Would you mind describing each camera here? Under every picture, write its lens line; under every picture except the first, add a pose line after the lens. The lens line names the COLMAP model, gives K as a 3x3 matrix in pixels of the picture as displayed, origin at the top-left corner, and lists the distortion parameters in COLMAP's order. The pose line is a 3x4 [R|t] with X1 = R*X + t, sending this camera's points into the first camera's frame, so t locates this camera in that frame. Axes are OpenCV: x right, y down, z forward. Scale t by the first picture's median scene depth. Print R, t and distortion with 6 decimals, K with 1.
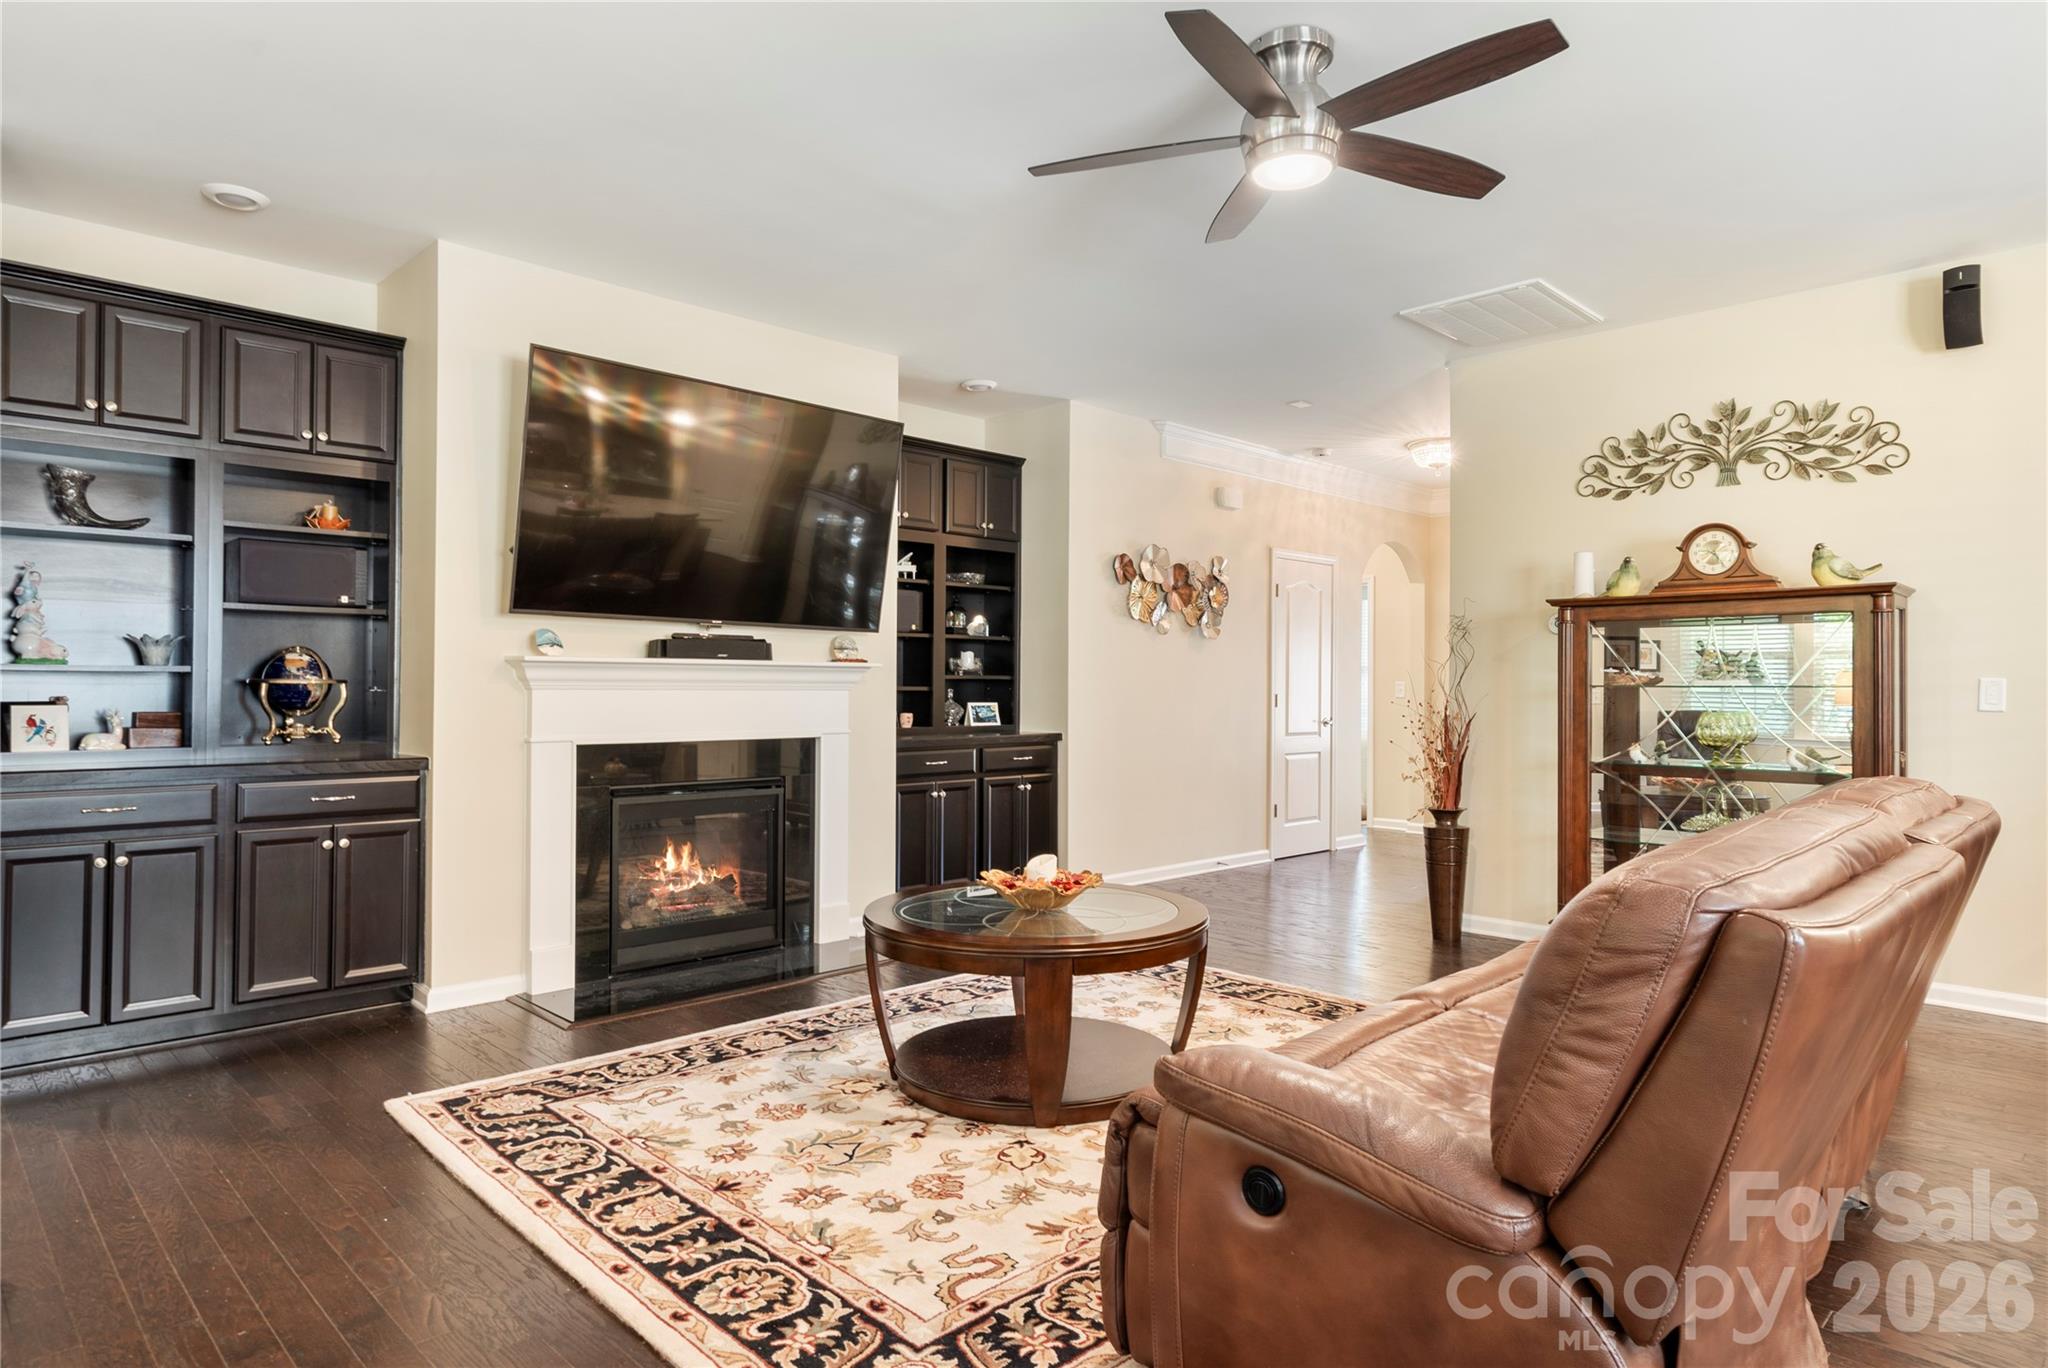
lens RADIAL K [[1178.1, 0, 1028.9], [0, 1178.1, 684.2], [0, 0, 1]] dist [0.001138, 0.001465]
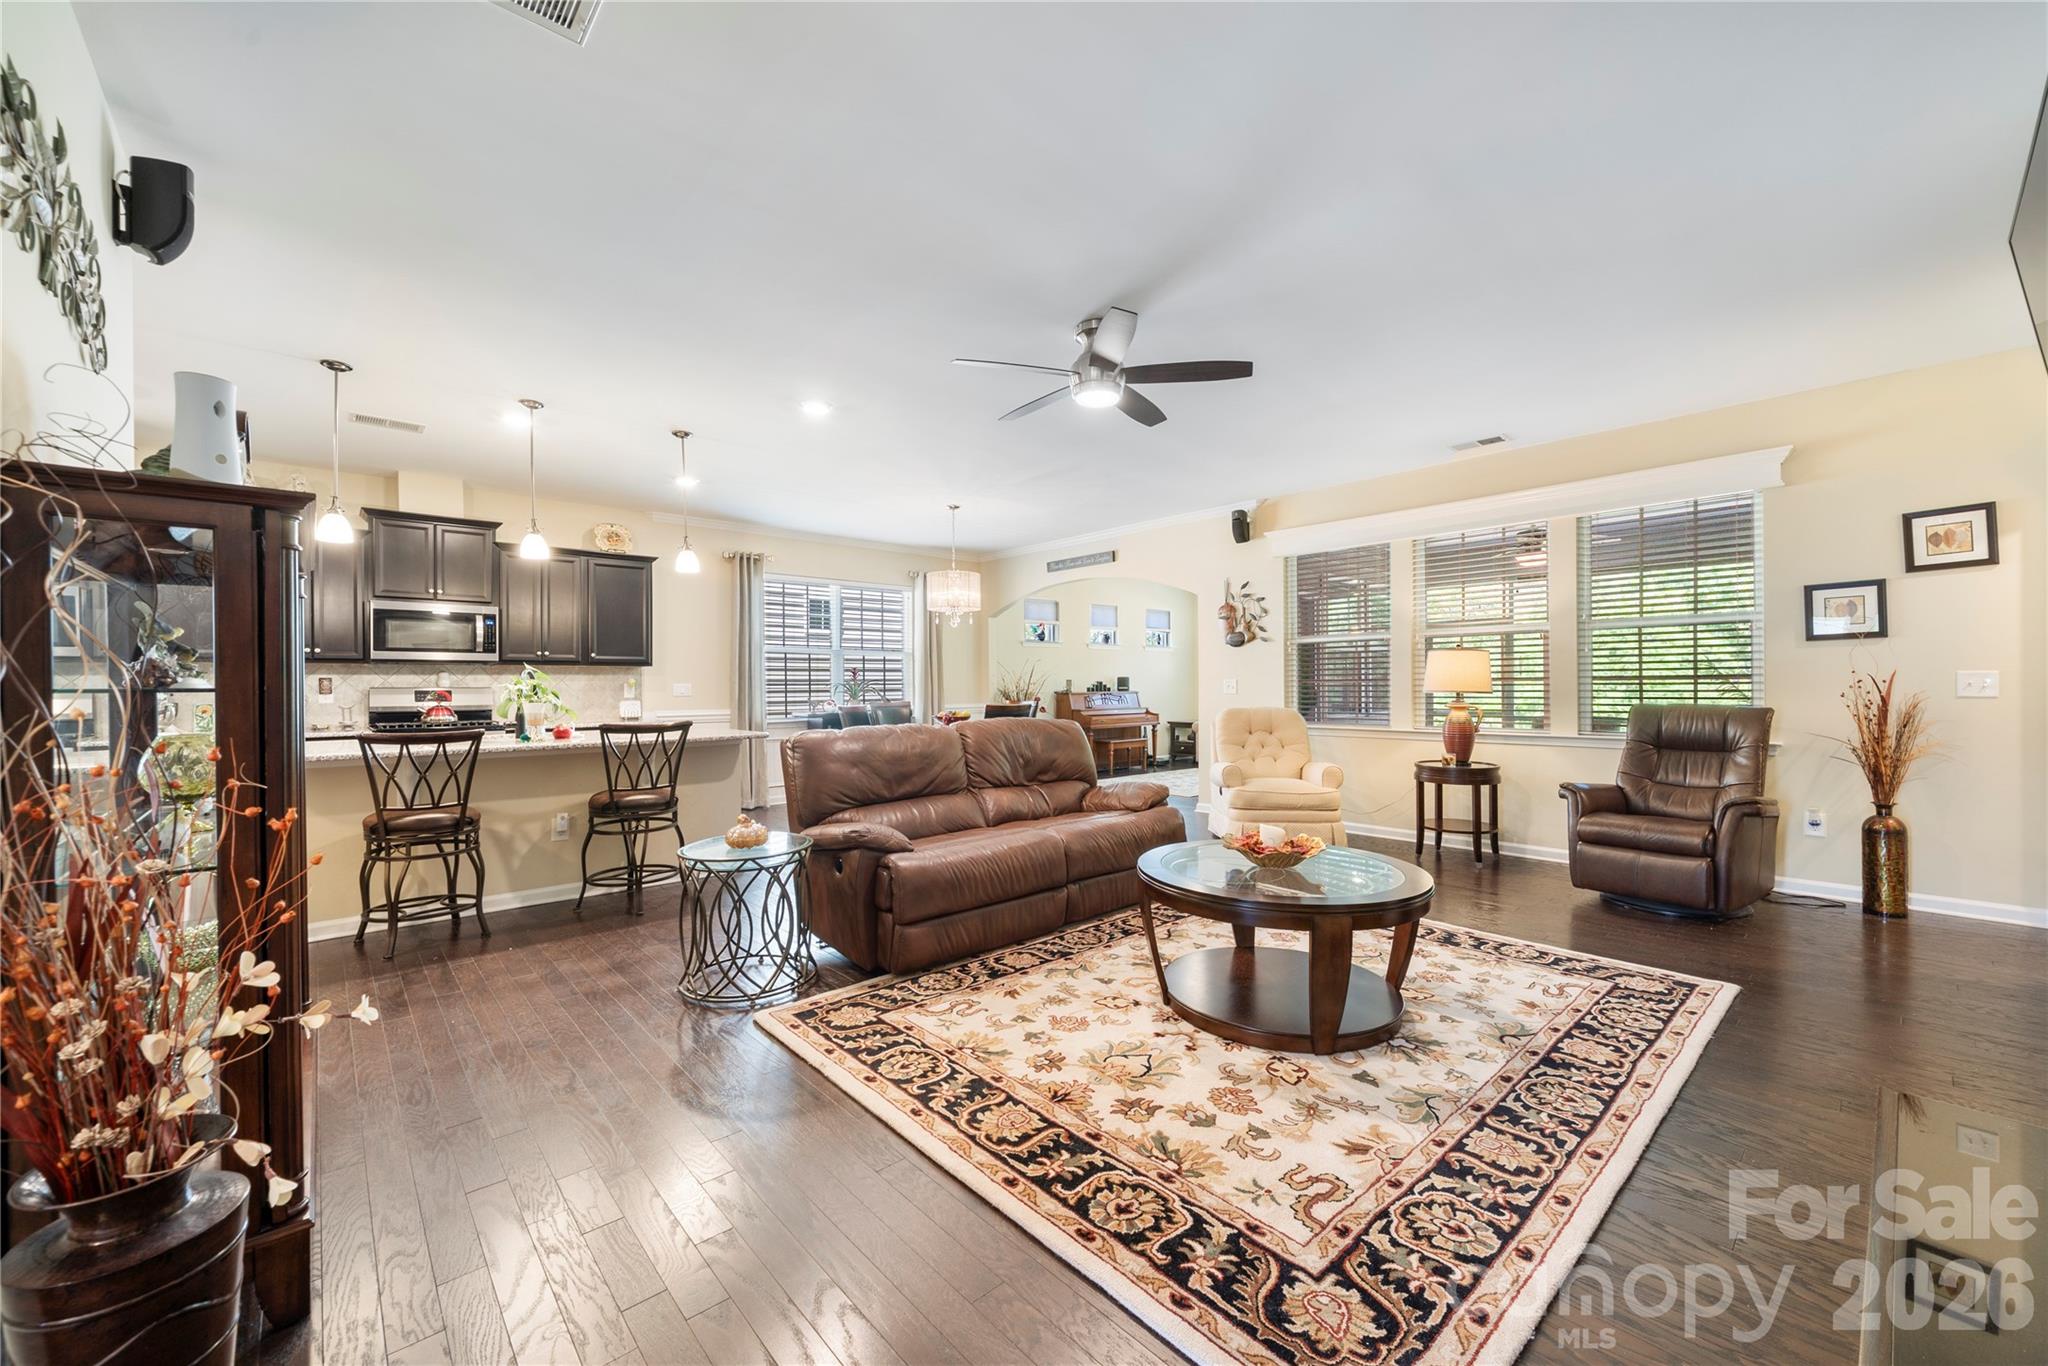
lens RADIAL K [[789.8, 0, 1023.6], [0, 789.8, 690.9], [0, 0, 1]] dist [-0.002278, -0.000225]
pose [[-0.998665, 0.000777, 0.051641, 0.186534], [0.001071, 0.999983, 0.005665, 0.000983], [-0.051635, 0.005712, -0.998650, 1.496026]]
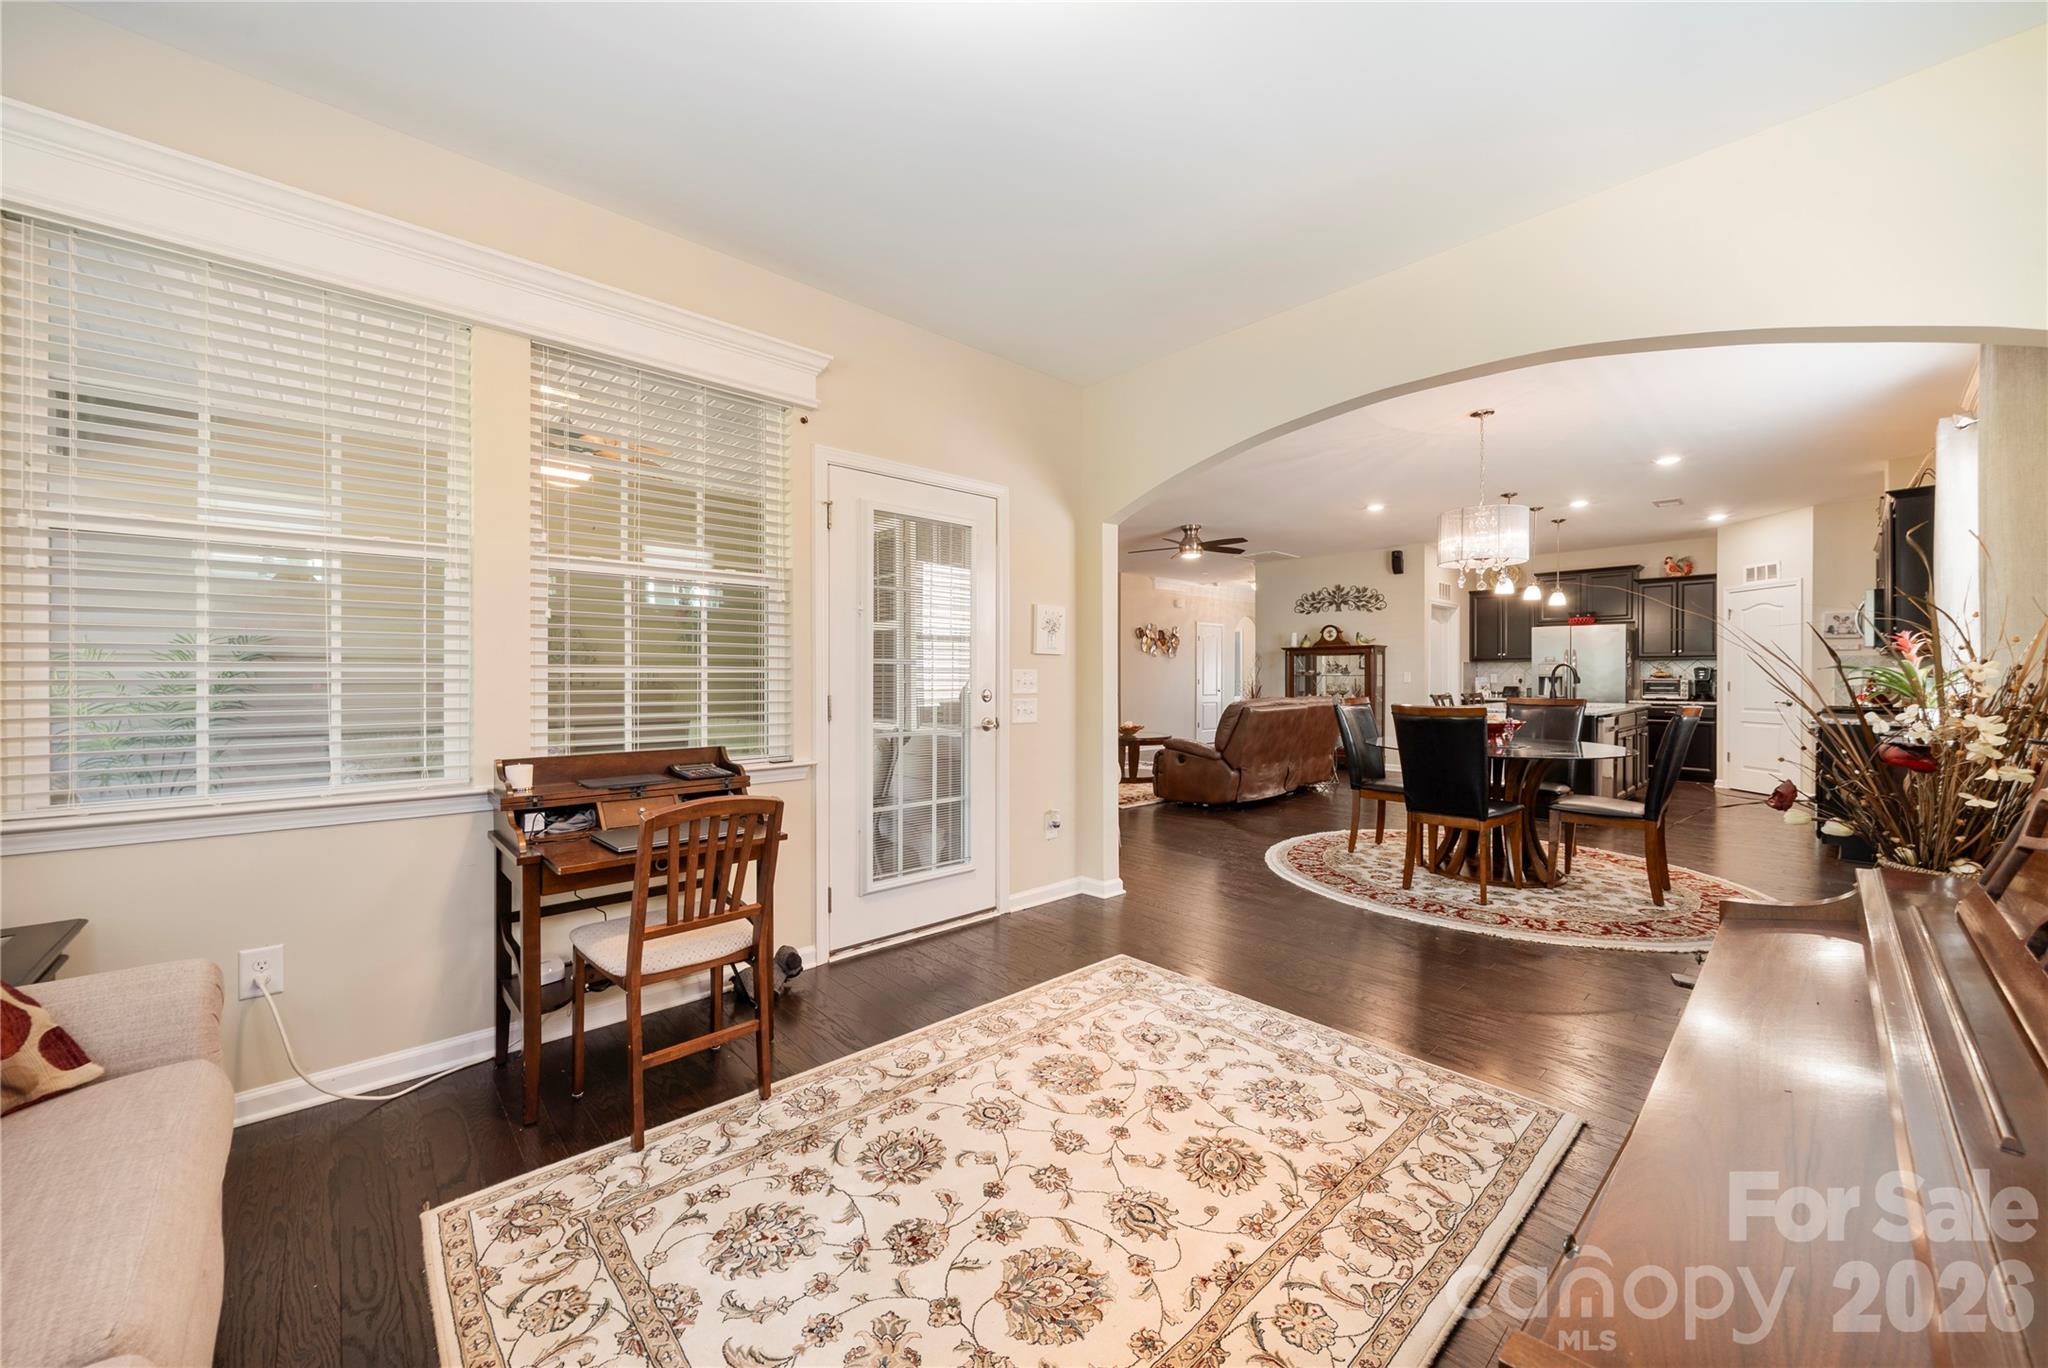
lens RADIAL K [[758.4, 0, 1022.4], [0, 758.4, 682.7], [0, 0, 1]] dist [-0.003871, -0.000052]
pose [[0.999092, -0.006042, -0.042179, -0.187300], [0.006489, 0.999924, 0.010455, -0.006481], [0.042112, -0.010719, 0.999055, -1.205624]]
